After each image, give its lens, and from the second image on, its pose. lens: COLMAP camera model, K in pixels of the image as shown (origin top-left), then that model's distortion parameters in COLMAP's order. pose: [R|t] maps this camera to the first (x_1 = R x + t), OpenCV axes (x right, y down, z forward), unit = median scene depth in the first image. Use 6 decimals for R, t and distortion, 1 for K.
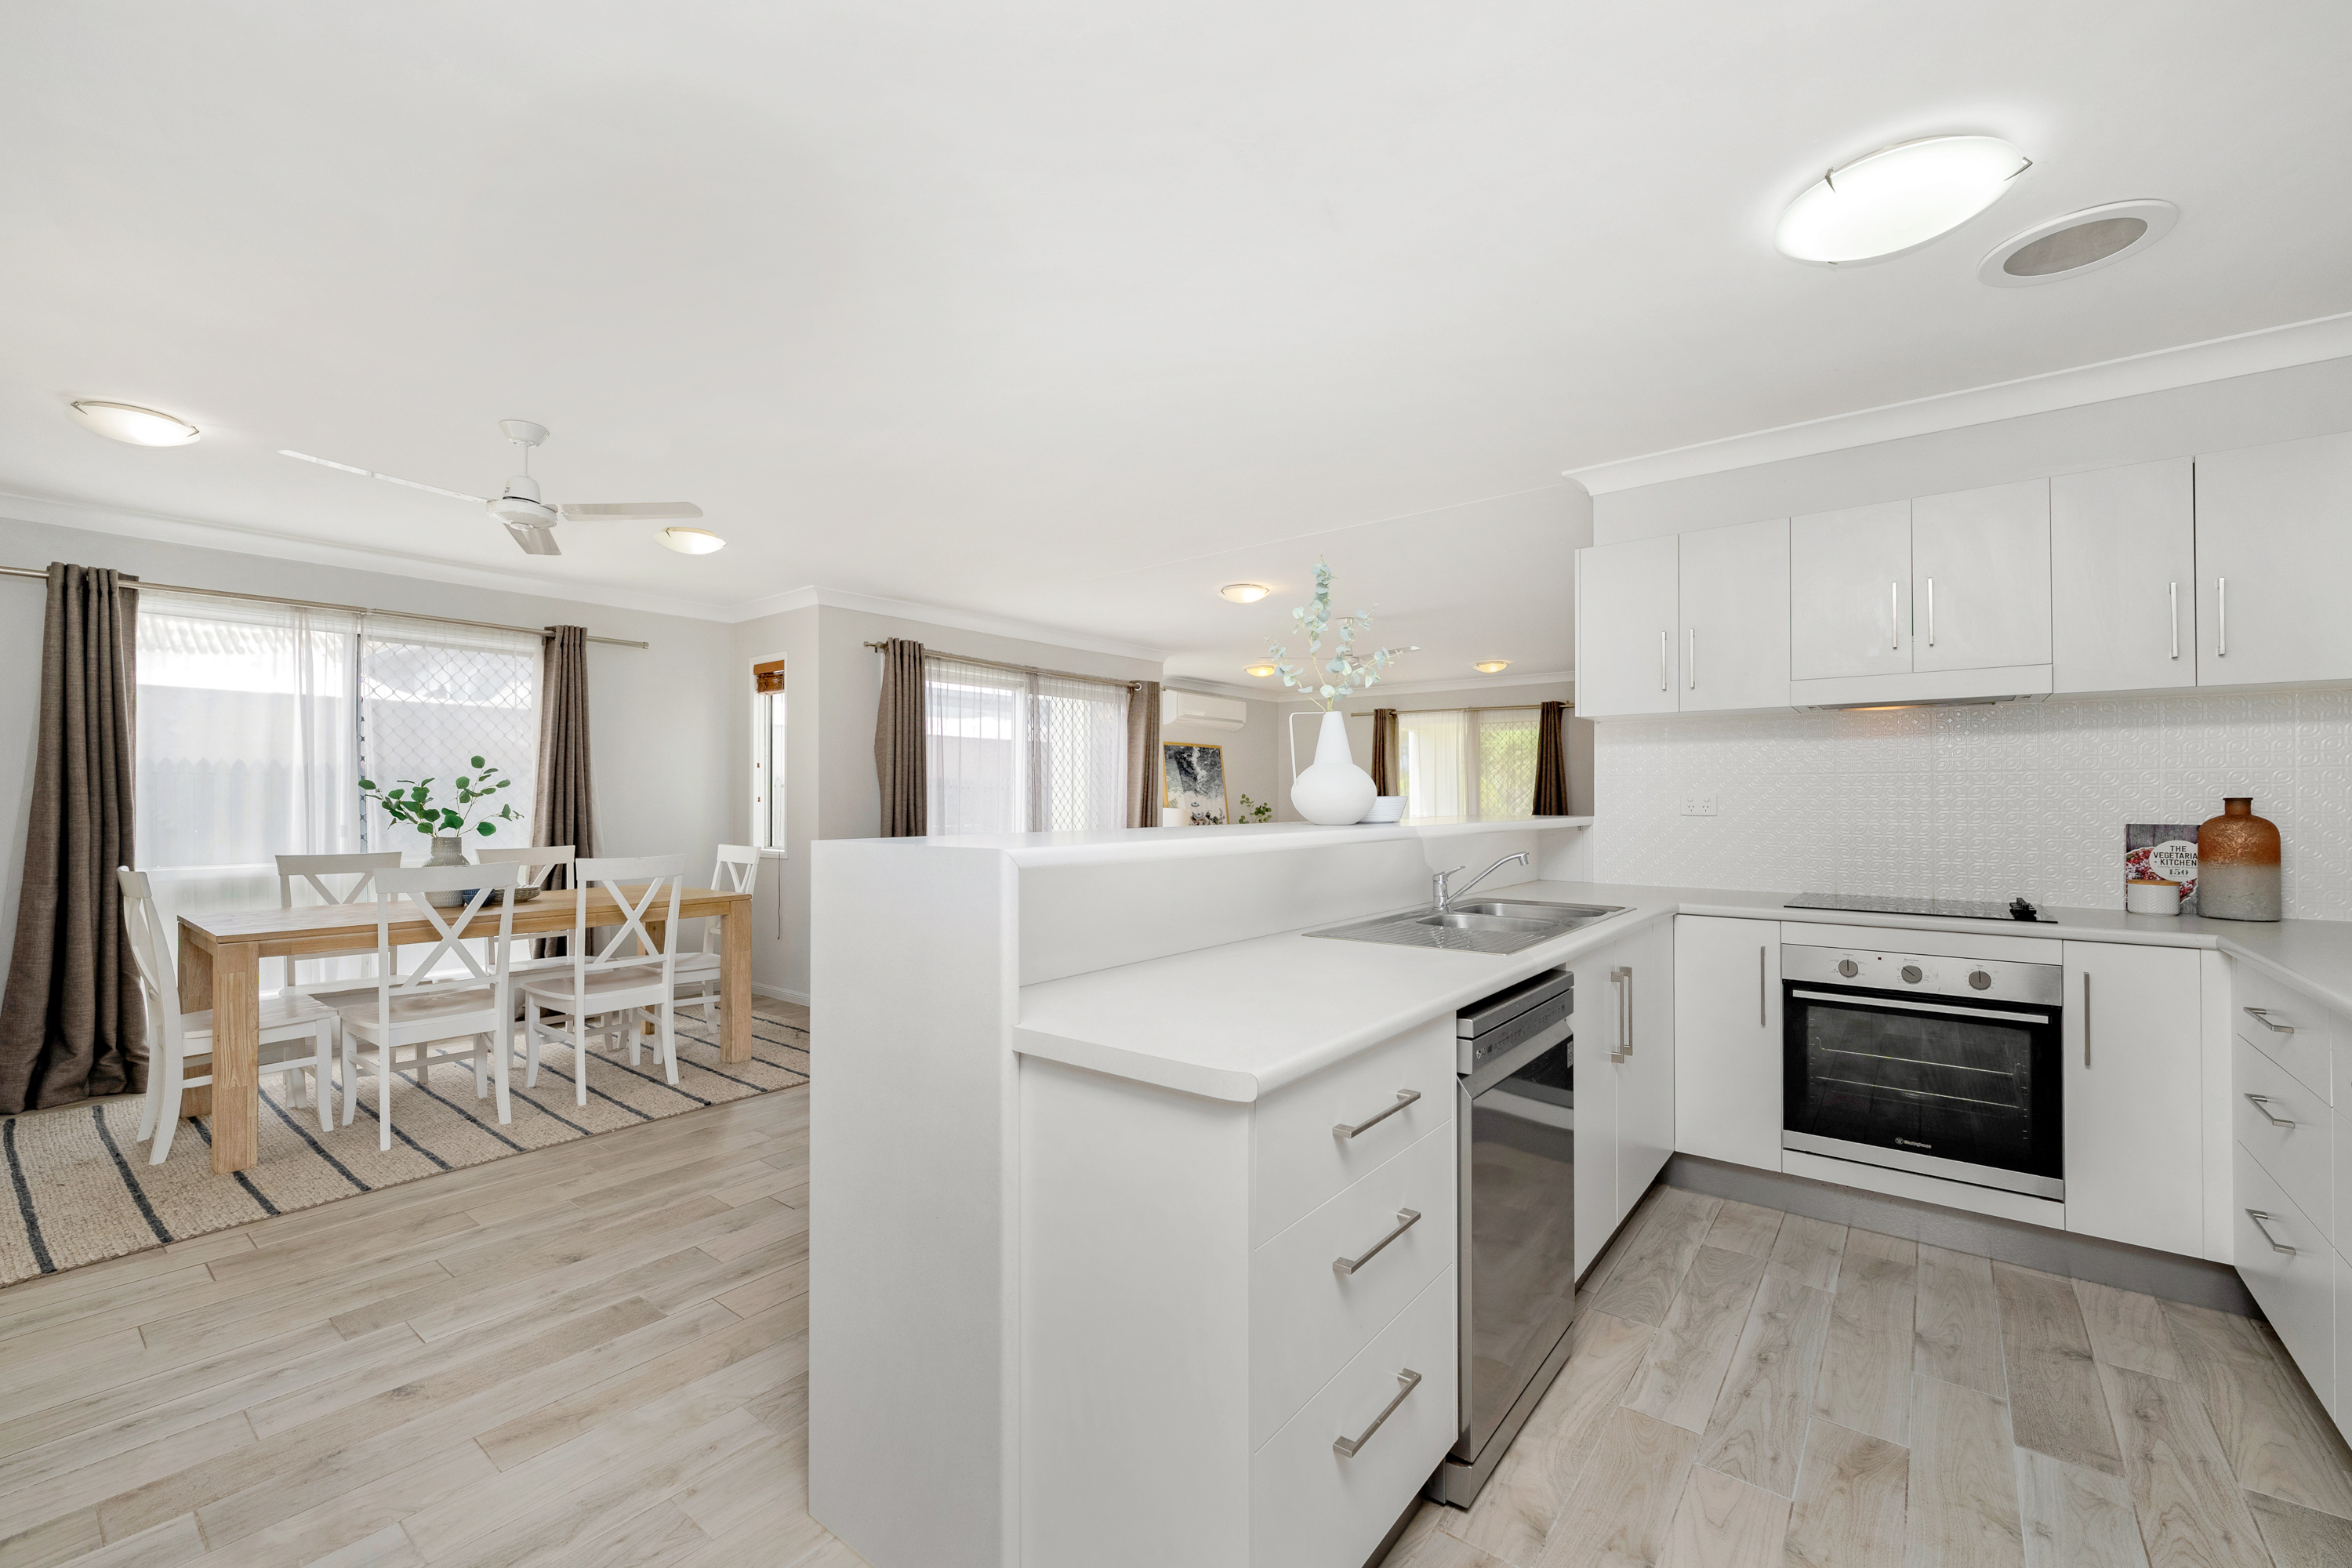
lens RADIAL K [[967.3, 0, 1176.0], [0, 967.3, 784.0], [0, 0, 1]] dist [-0.000036, -0.000033]
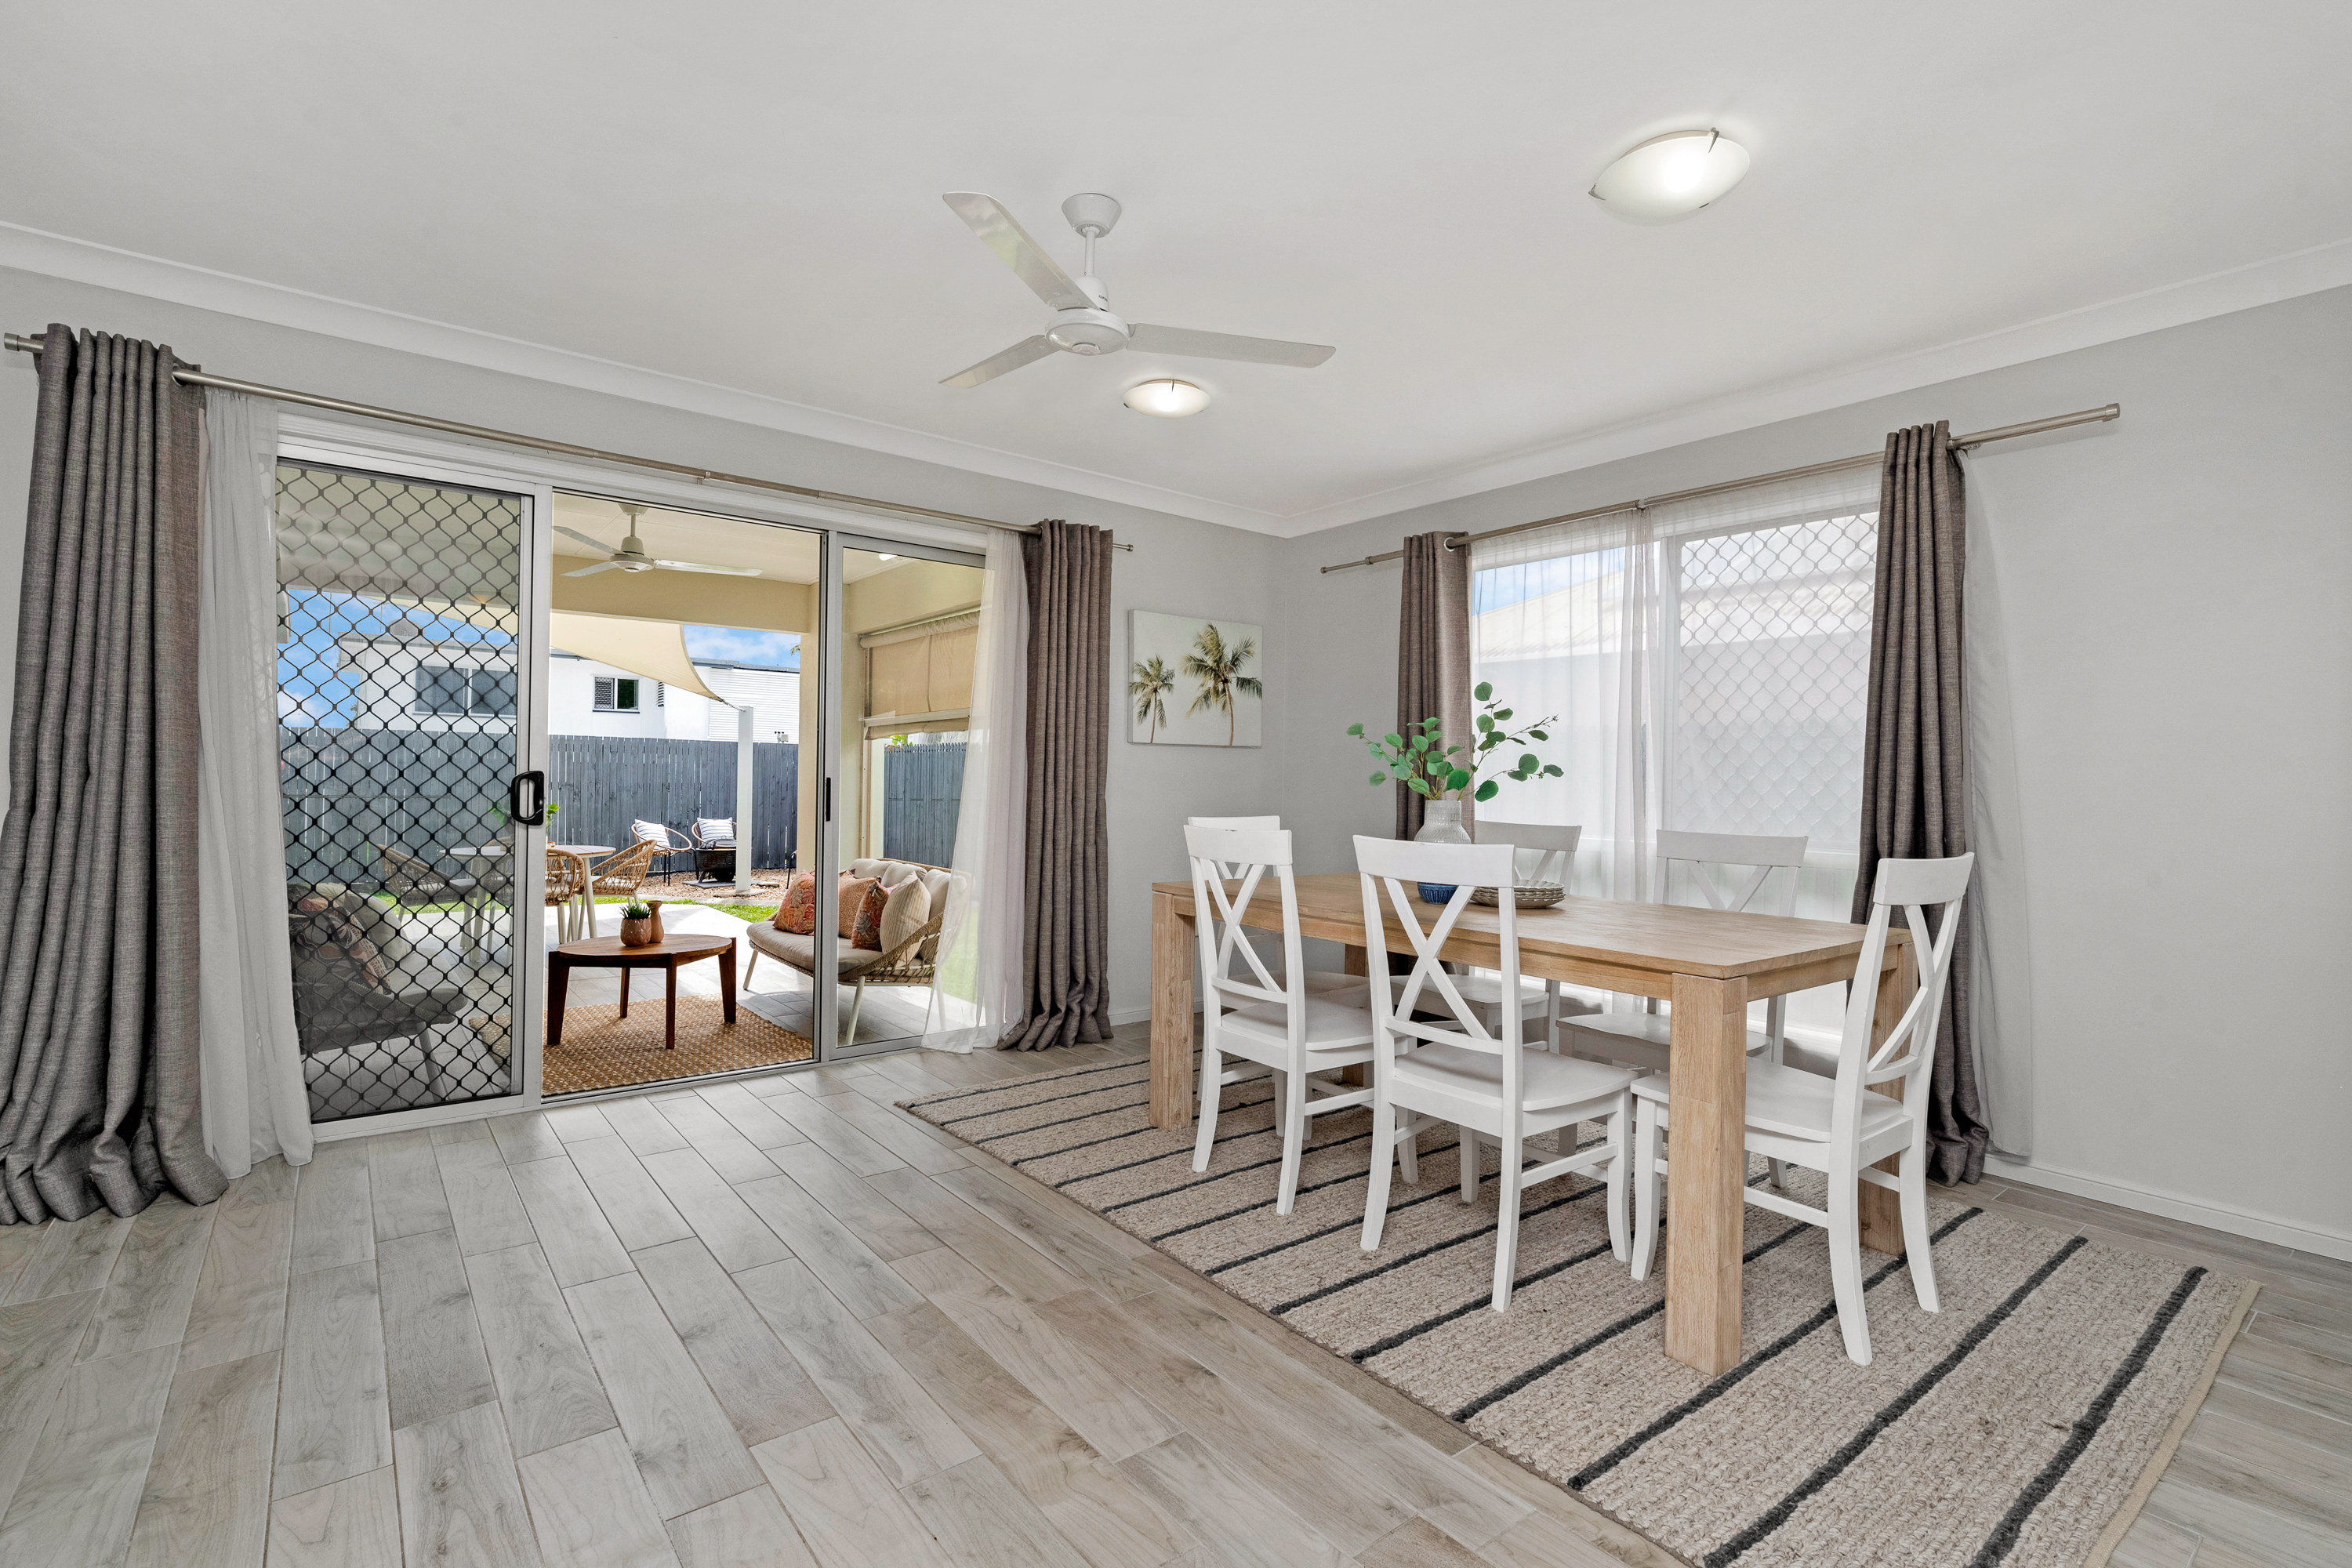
lens RADIAL K [[1073.7, 0, 1166.4], [0, 1073.7, 767.9], [0, 0, 1]] dist [0.012644, 0.000134]
pose [[-0.255956, 0.000986, -0.966688, 0.076279], [0.008488, 0.999963, -0.001227, 0.029596], [0.966651, -0.008519, -0.255954, 1.084713]]
